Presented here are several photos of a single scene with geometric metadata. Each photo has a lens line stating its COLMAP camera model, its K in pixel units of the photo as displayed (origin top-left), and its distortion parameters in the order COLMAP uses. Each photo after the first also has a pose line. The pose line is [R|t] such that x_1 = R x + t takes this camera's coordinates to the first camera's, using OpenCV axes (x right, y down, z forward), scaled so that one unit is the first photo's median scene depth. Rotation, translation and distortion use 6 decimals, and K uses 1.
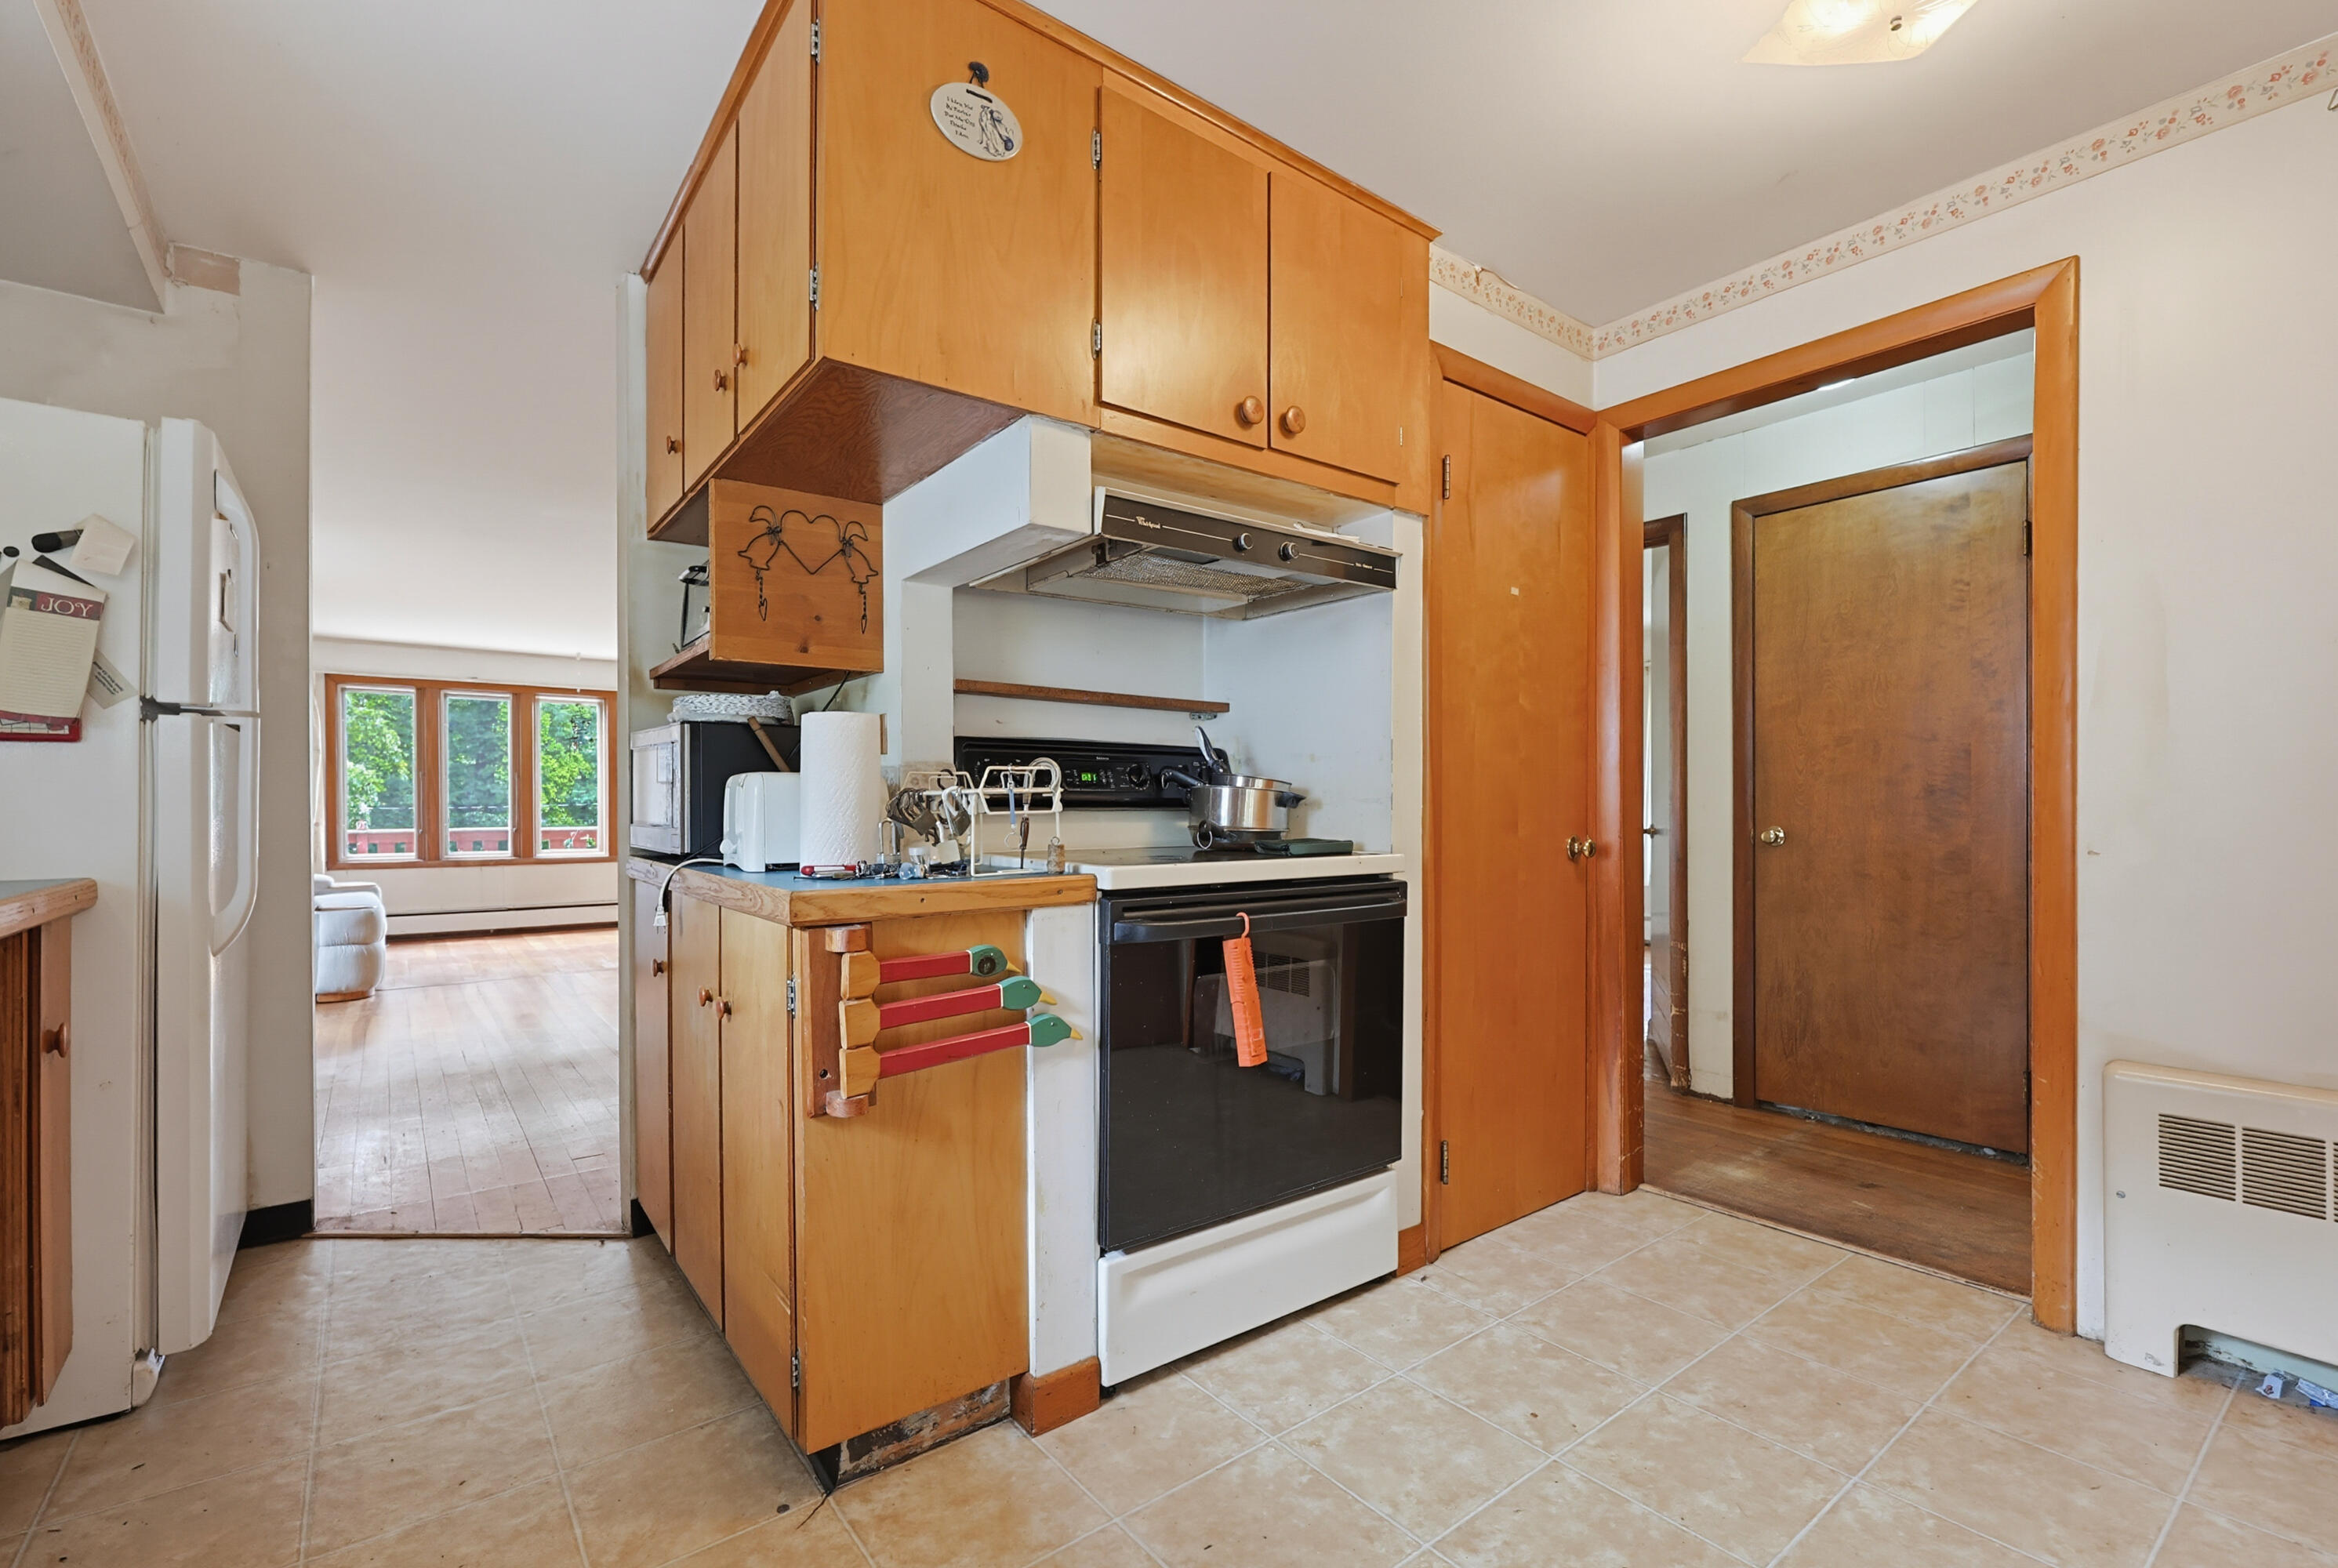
lens RADIAL K [[1011.2, 0, 1177.7], [0, 1011.2, 809.1], [0, 0, 1]] dist [0.000853, -0.000712]
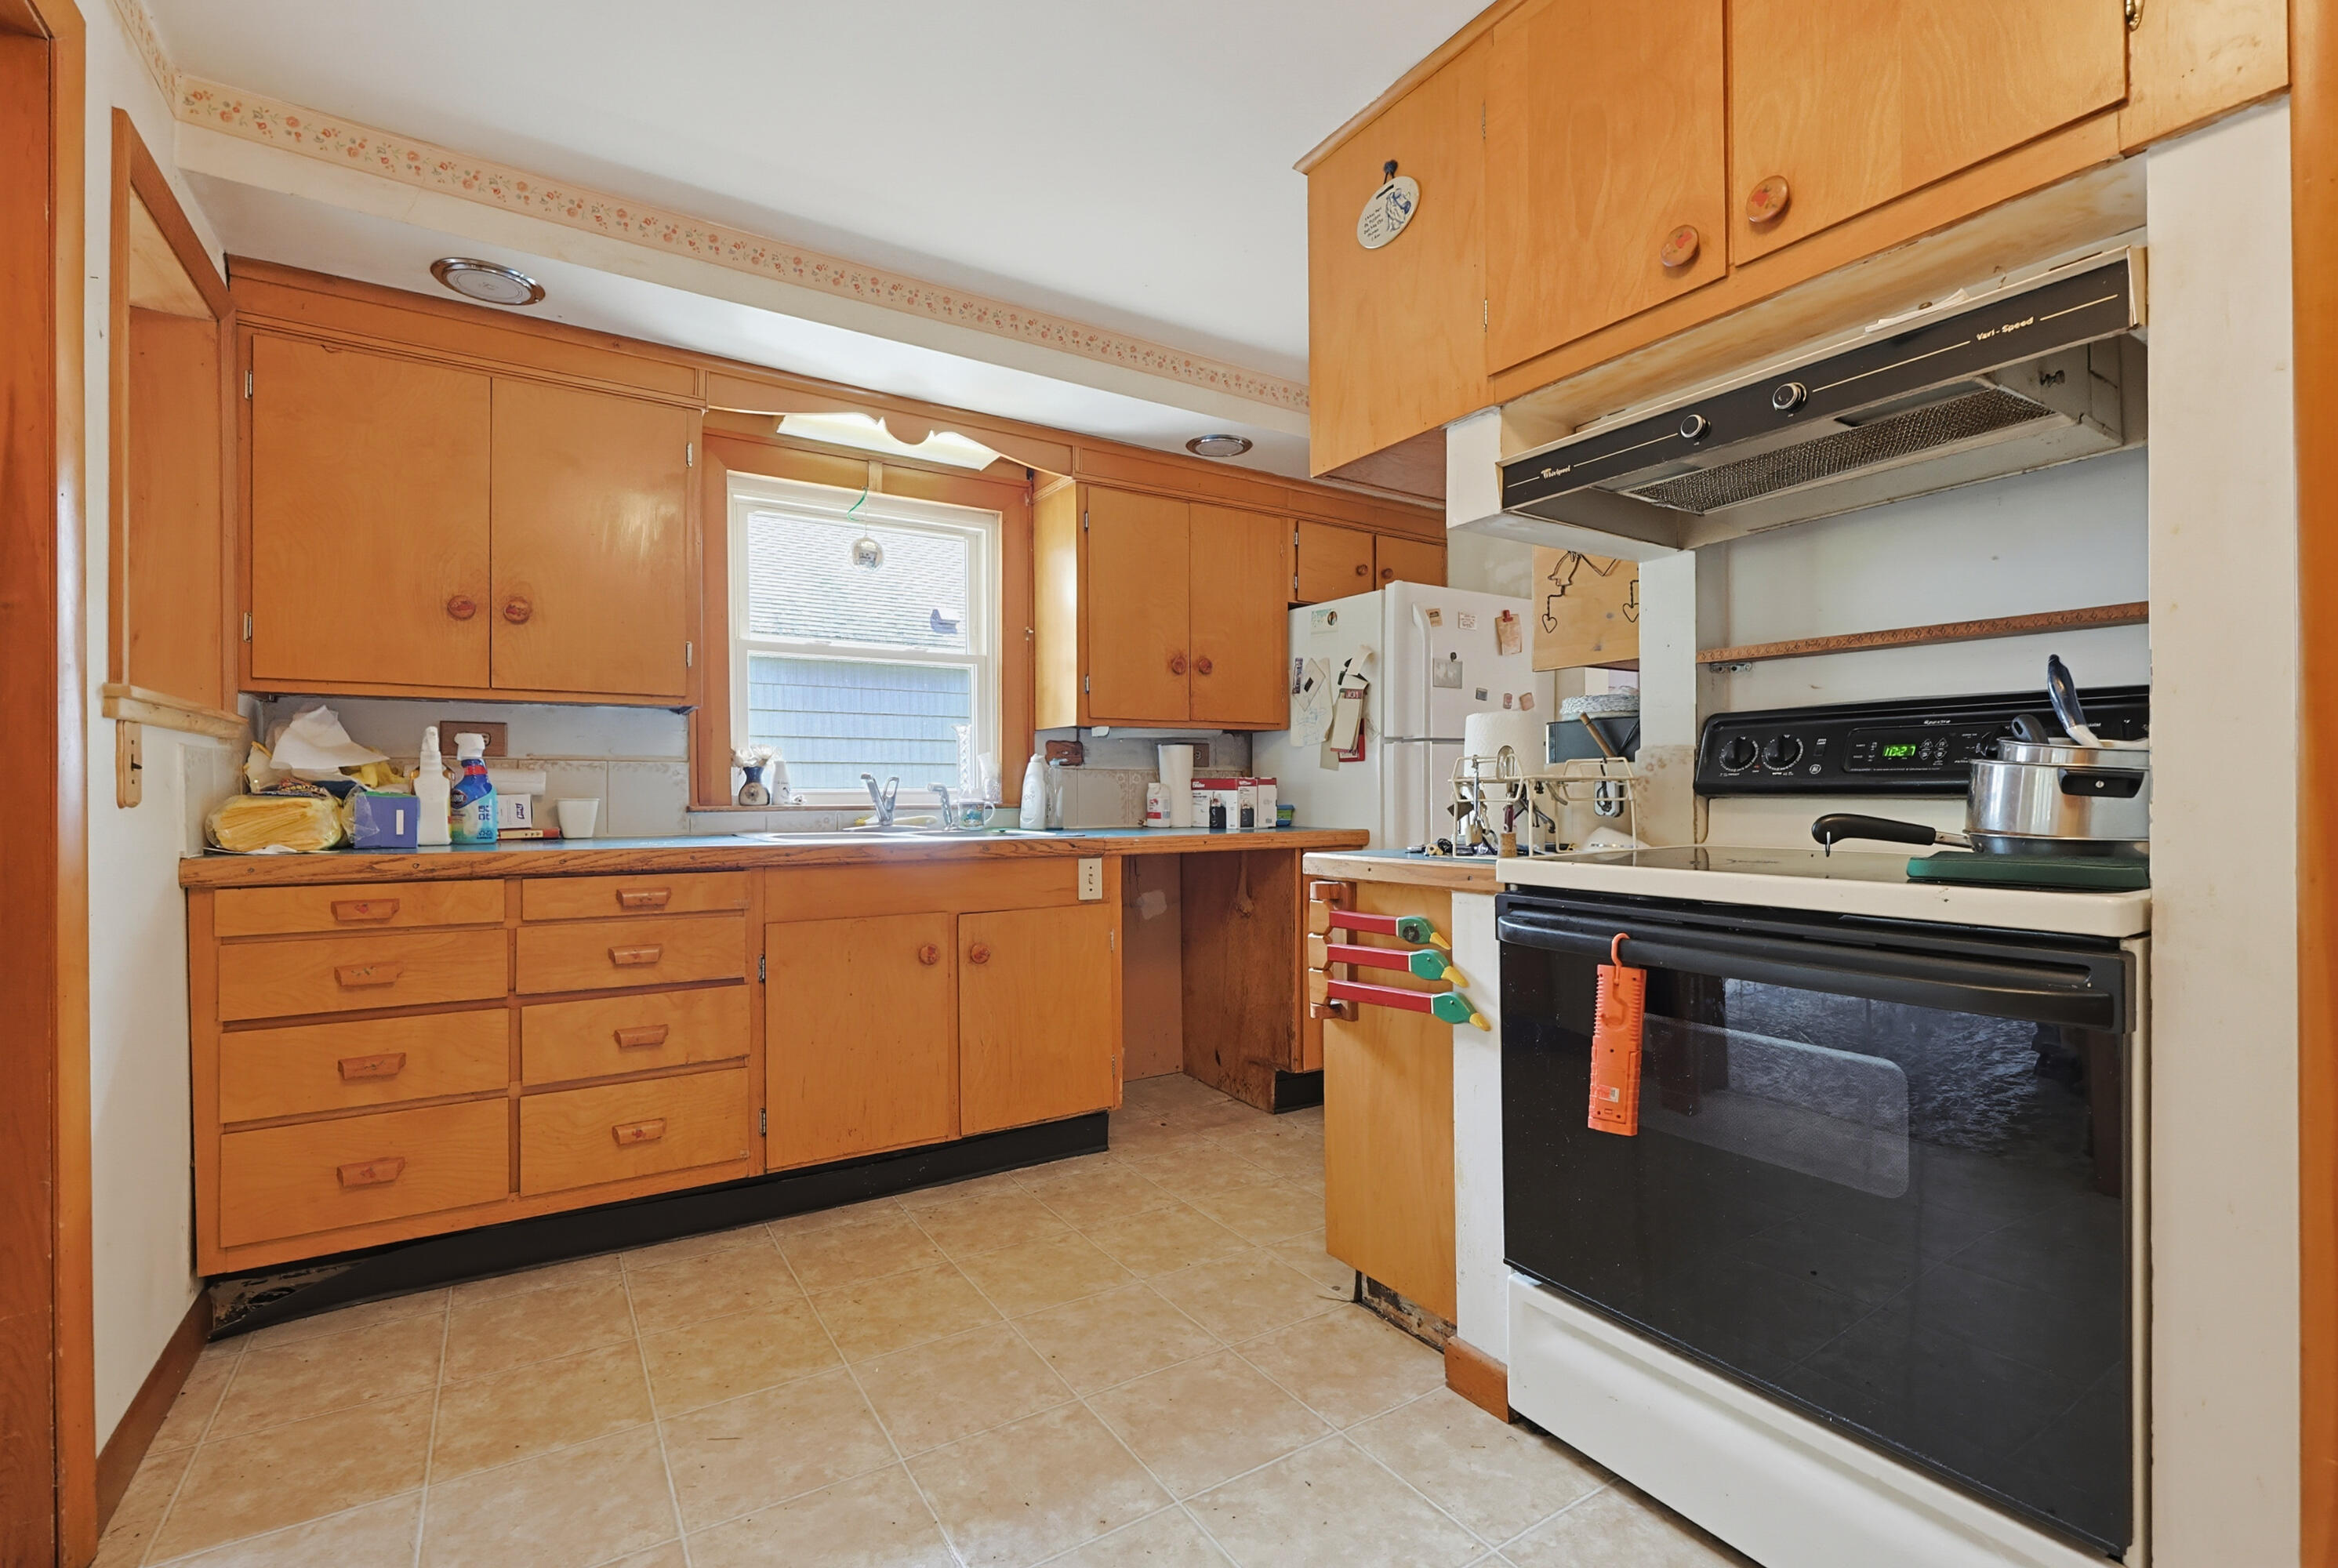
lens RADIAL K [[1024.7, 0, 1203.0], [0, 1024.7, 792.8], [0, 0, 1]] dist [-0.001404, -0.000236]
pose [[-0.061502, 0.001906, -0.998105, 0.782624], [0.001701, 0.999997, 0.001805, -0.005803], [0.998106, -0.001587, -0.061505, 0.668299]]
